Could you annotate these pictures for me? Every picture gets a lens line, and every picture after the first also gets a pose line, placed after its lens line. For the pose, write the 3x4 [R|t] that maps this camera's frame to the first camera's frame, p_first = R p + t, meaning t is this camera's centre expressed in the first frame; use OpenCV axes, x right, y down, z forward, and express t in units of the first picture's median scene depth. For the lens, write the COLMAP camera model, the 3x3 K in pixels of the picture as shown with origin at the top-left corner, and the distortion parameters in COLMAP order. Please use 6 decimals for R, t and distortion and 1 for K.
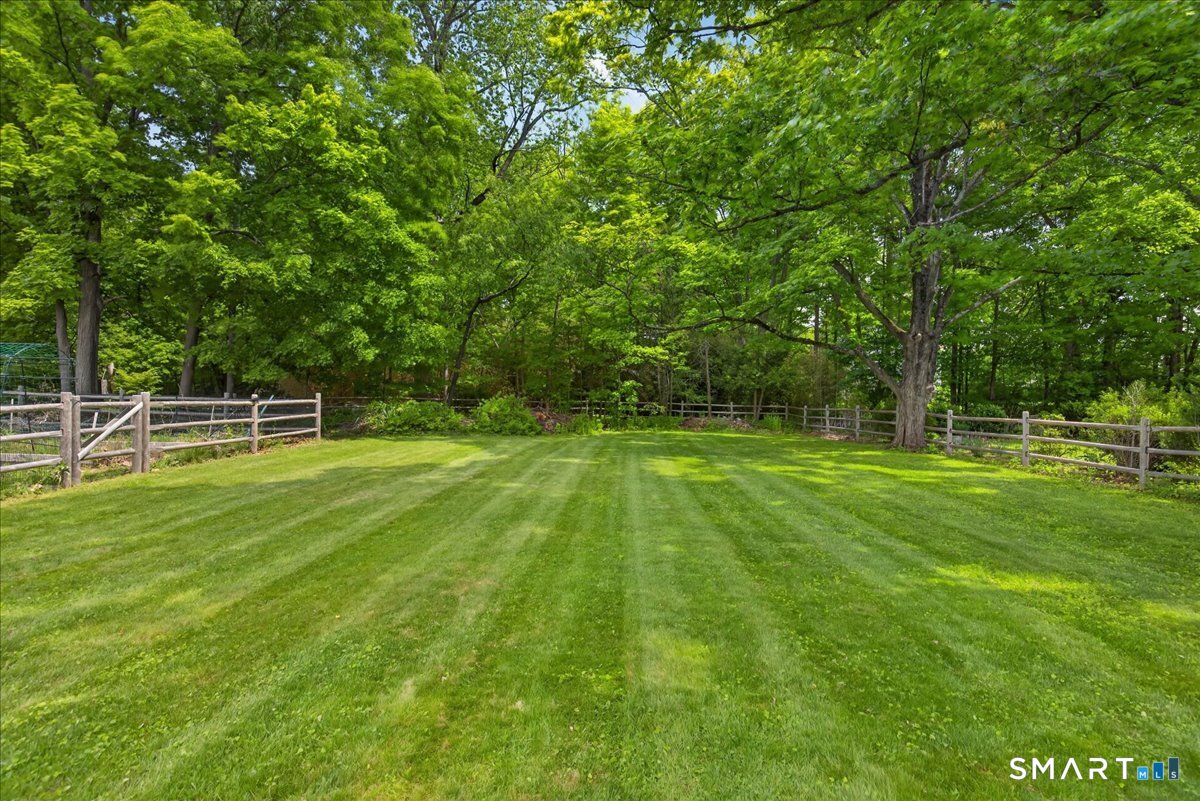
lens RADIAL K [[543.3, 0, 609.7], [0, 543.3, 393.1], [0, 0, 1]] dist [-0.001218, -0.000223]
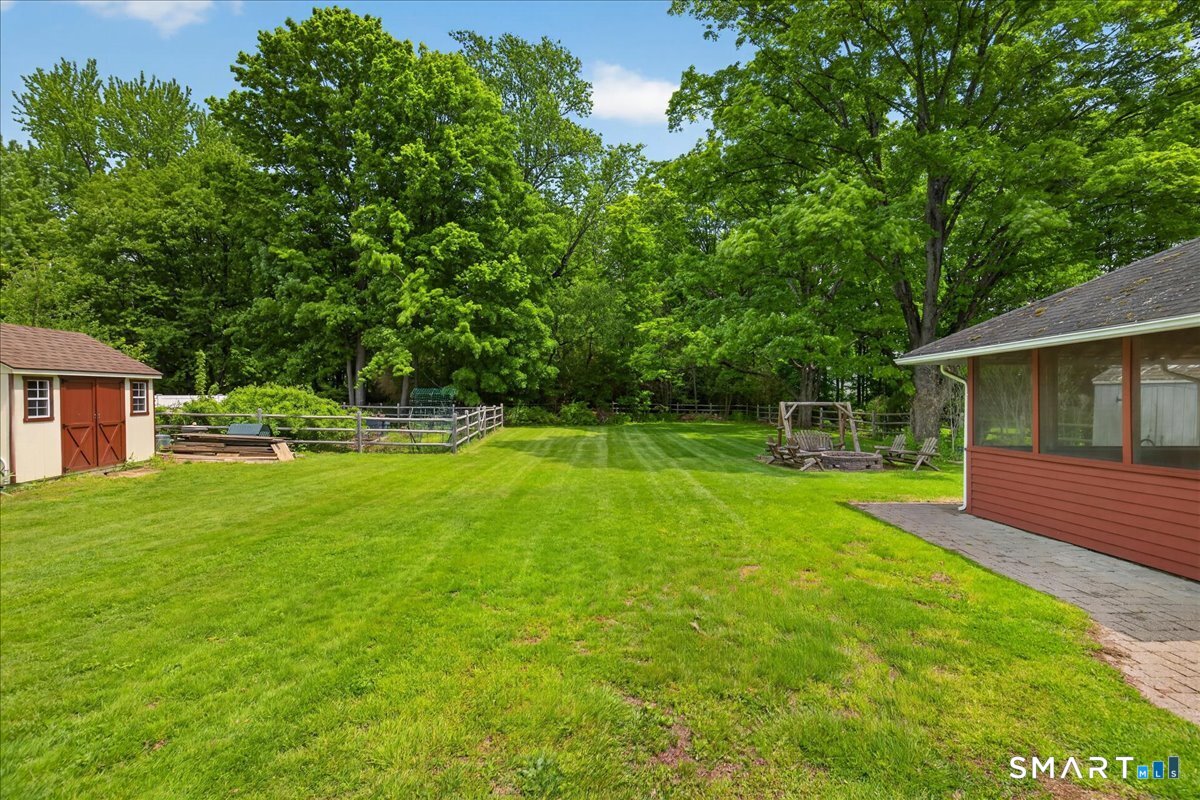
lens RADIAL K [[529.1, 0, 615.5], [0, 529.1, 400.6], [0, 0, 1]] dist [-0.001468, -0.000324]
pose [[0.998881, -0.013398, 0.045346, -0.152196], [0.012647, 0.999779, 0.016811, -0.026570], [-0.045562, -0.016219, 0.998830, -0.650595]]
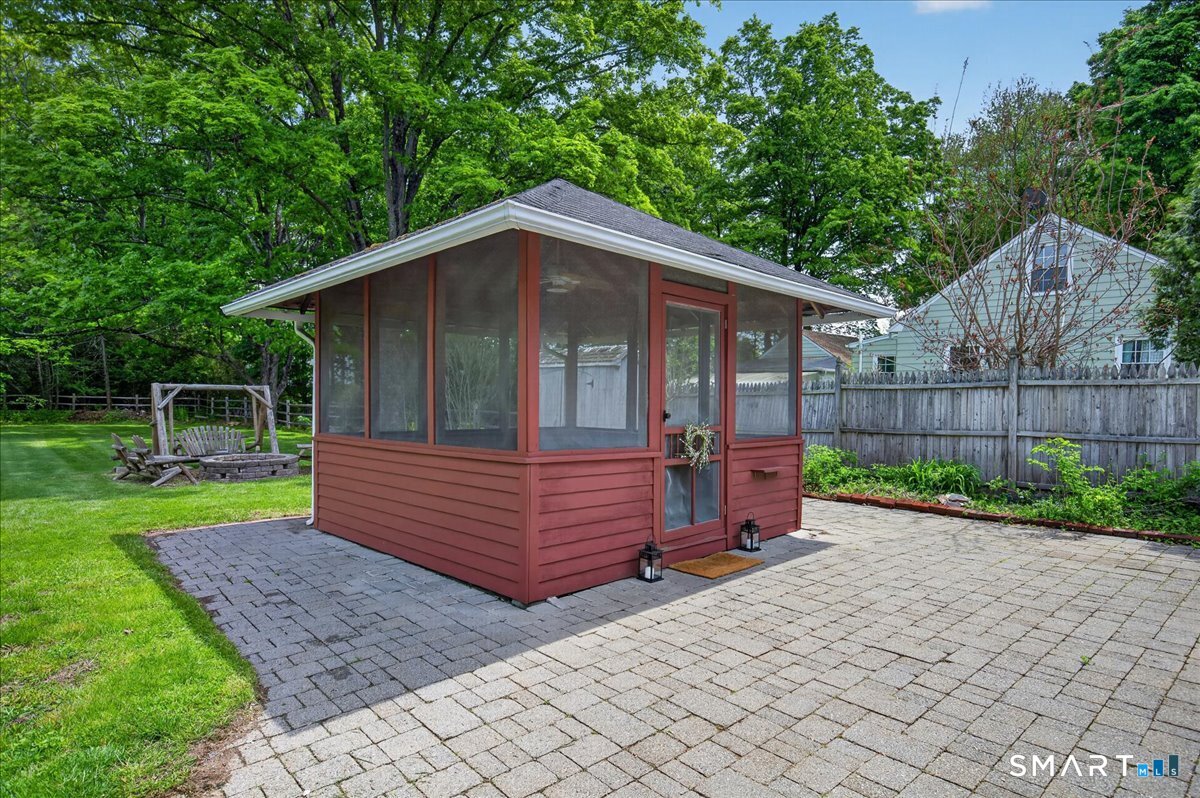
lens RADIAL K [[630.0, 0, 600.0], [0, 630.0, 399.0], [0, 0, 1]] dist [0.001162, 0.000395]
pose [[0.697890, -0.006807, 0.716172, -0.018326], [-0.010622, 0.999746, 0.019853, -0.010989], [-0.716126, -0.021463, 0.697641, -0.615445]]
